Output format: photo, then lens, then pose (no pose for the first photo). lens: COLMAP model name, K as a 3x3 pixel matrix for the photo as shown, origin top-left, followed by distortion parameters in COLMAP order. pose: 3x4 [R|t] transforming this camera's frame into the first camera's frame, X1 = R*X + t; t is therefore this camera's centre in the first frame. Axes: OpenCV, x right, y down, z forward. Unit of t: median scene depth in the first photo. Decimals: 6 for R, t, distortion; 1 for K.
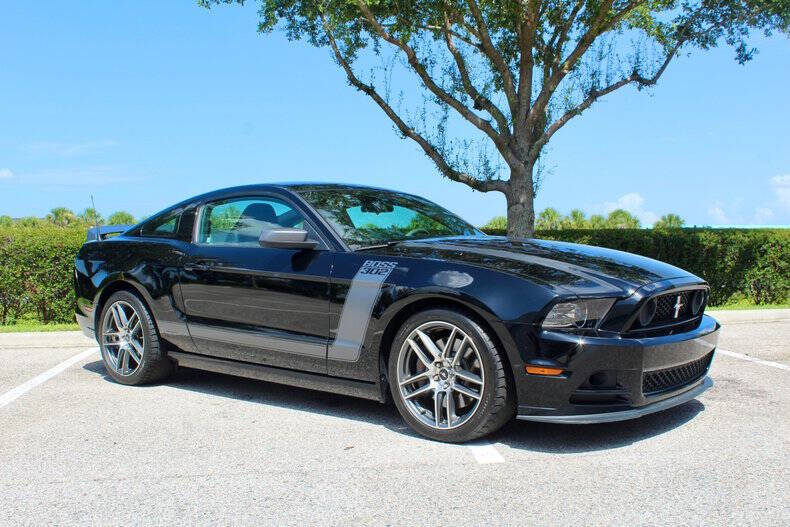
lens RADIAL K [[771.4, 0, 426.0], [0, 771.4, 283.7], [0, 0, 1]] dist [-0.128554, 0.129903]
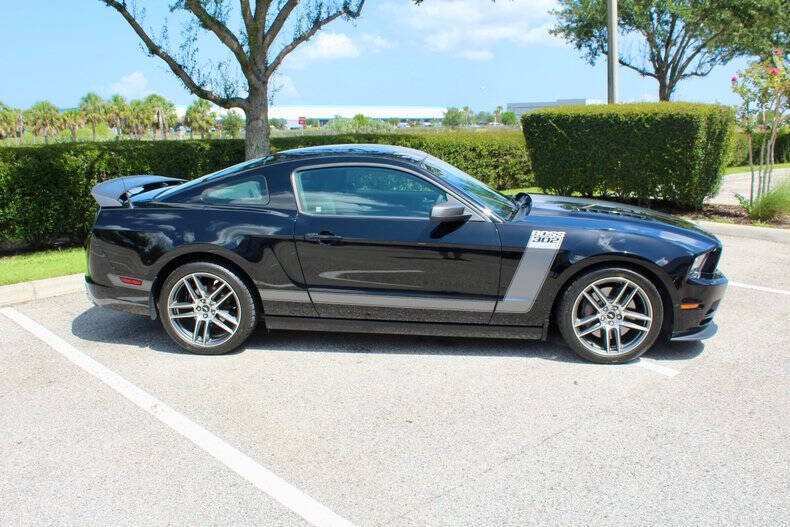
lens RADIAL K [[675.7, 0, 396.1], [0, 675.7, 252.4], [0, 0, 1]] dist [-0.161416, 0.134143]
pose [[0.855988, -0.091218, 0.508884, -0.611171], [0.024638, 0.990391, 0.136085, -0.110362], [-0.516408, -0.103949, 0.850011, 0.149027]]
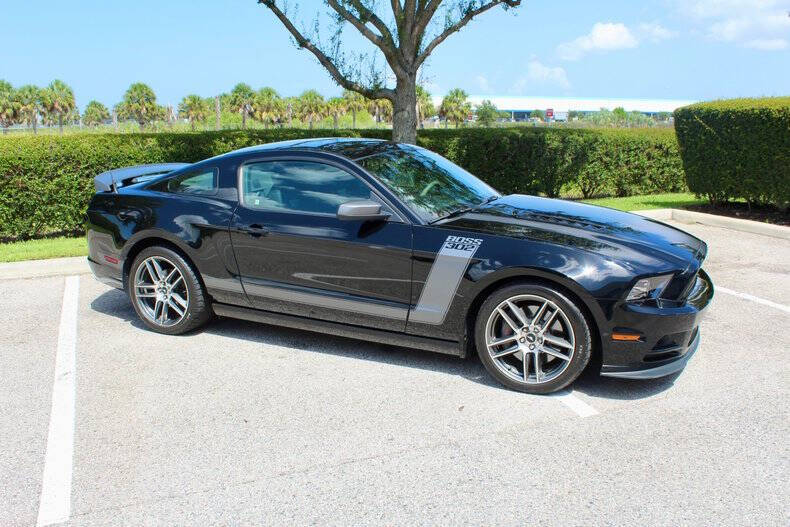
lens RADIAL K [[682.5, 0, 412.4], [0, 682.5, 248.5], [0, 0, 1]] dist [-0.139386, 0.100652]
pose [[0.974503, -0.031484, 0.222156, -0.262929], [0.000994, 0.990702, 0.136045, -0.110205], [-0.224374, -0.132355, 0.965473, 0.039240]]
